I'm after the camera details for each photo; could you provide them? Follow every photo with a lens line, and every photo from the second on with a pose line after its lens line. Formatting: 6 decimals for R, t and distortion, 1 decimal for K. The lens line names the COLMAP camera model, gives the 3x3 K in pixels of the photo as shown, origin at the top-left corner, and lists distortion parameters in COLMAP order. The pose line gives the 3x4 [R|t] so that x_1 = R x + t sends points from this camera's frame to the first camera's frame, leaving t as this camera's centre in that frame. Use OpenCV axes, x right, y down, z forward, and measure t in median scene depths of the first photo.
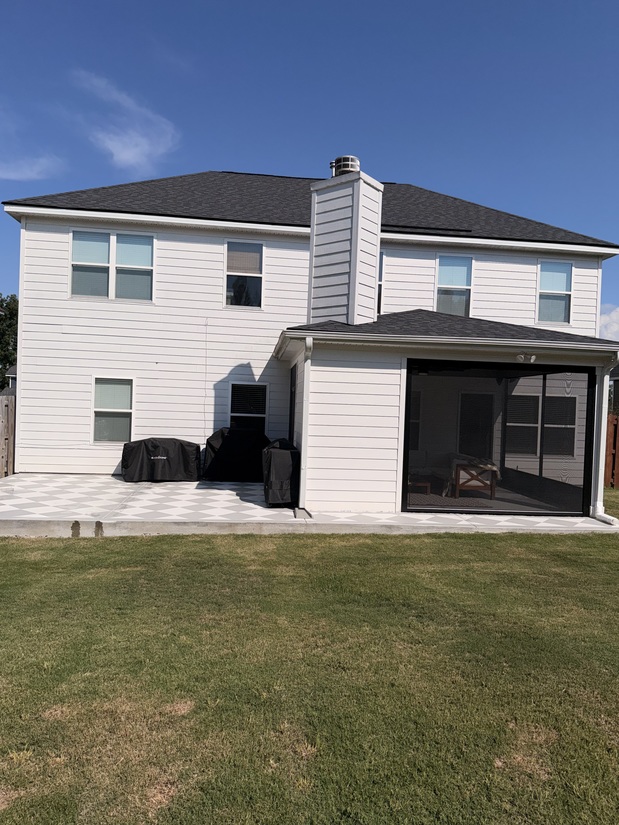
lens RADIAL K [[578.4, 0, 313.2], [0, 578.4, 419.4], [0, 0, 1]] dist [0.038893, -0.049212]
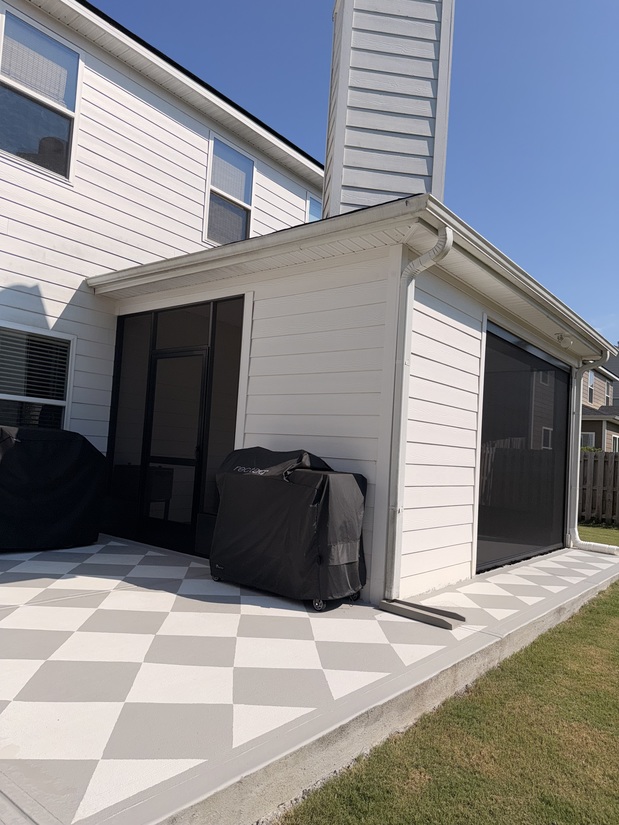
lens RADIAL K [[578.4, 0, 316.3], [0, 578.4, 412.2], [0, 0, 1]] dist [0.038893, -0.049212]
pose [[0.690108, 0.055494, 0.721576, -0.293611], [-0.020359, 0.998150, -0.057293, 0.024770], [-0.723420, 0.024848, 0.689961, 0.533968]]
